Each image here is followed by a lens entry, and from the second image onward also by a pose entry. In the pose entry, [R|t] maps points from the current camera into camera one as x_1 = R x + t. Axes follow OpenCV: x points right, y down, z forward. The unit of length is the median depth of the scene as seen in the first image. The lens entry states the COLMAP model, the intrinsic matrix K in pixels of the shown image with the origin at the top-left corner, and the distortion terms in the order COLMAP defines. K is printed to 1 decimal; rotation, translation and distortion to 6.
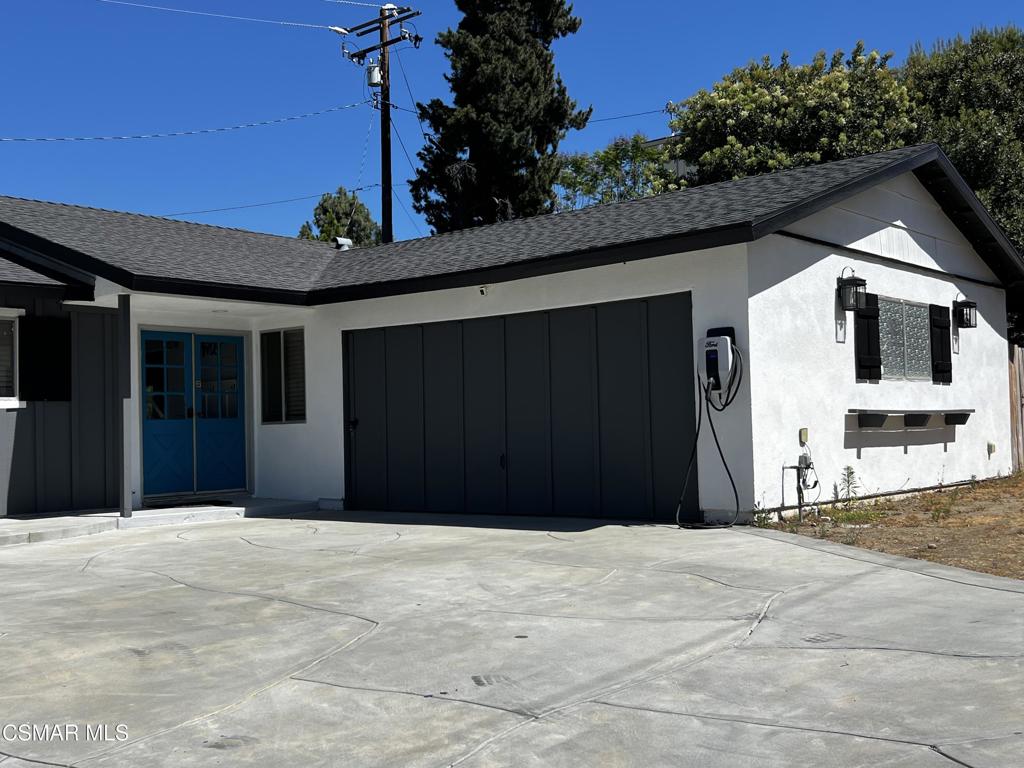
lens RADIAL K [[1142.6, 0, 512.0], [0, 1142.6, 384.0], [0, 0, 1]] dist [0.061078, -0.010500]
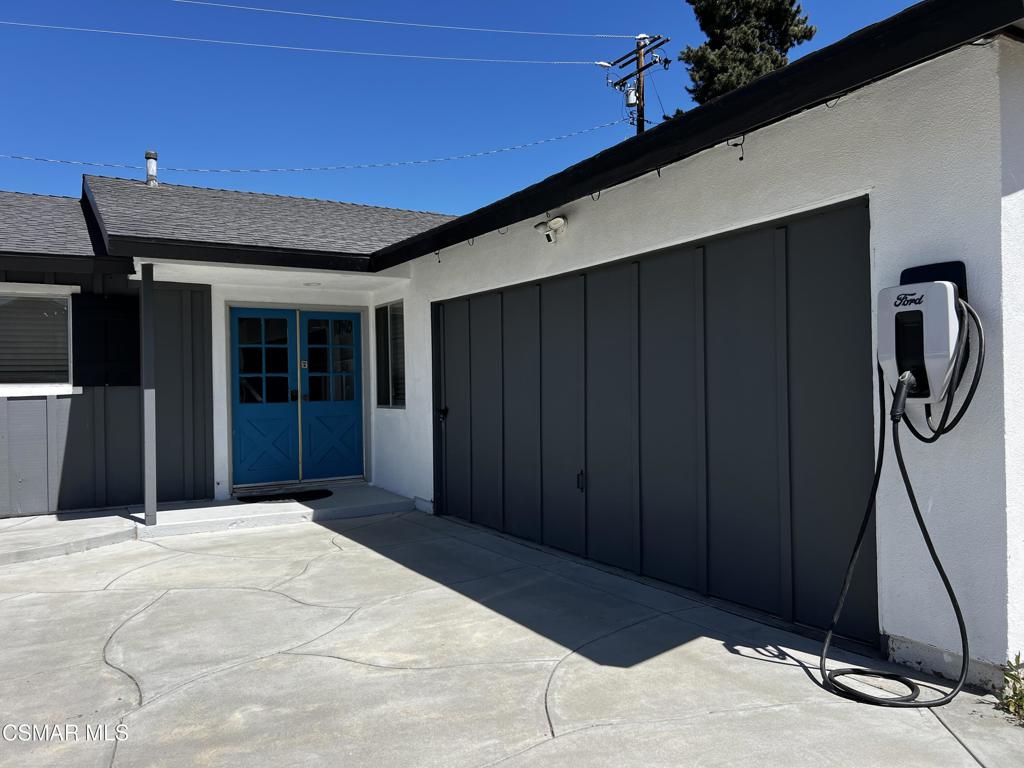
lens RADIAL K [[771.3, 0, 508.2], [0, 771.3, 383.8], [0, 0, 1]] dist [0.049744, -0.067435]
pose [[0.943091, 0.008195, -0.332434, 0.124850], [0.007295, 0.998946, 0.045322, -0.015807], [0.332455, -0.045168, 0.942037, 0.639413]]
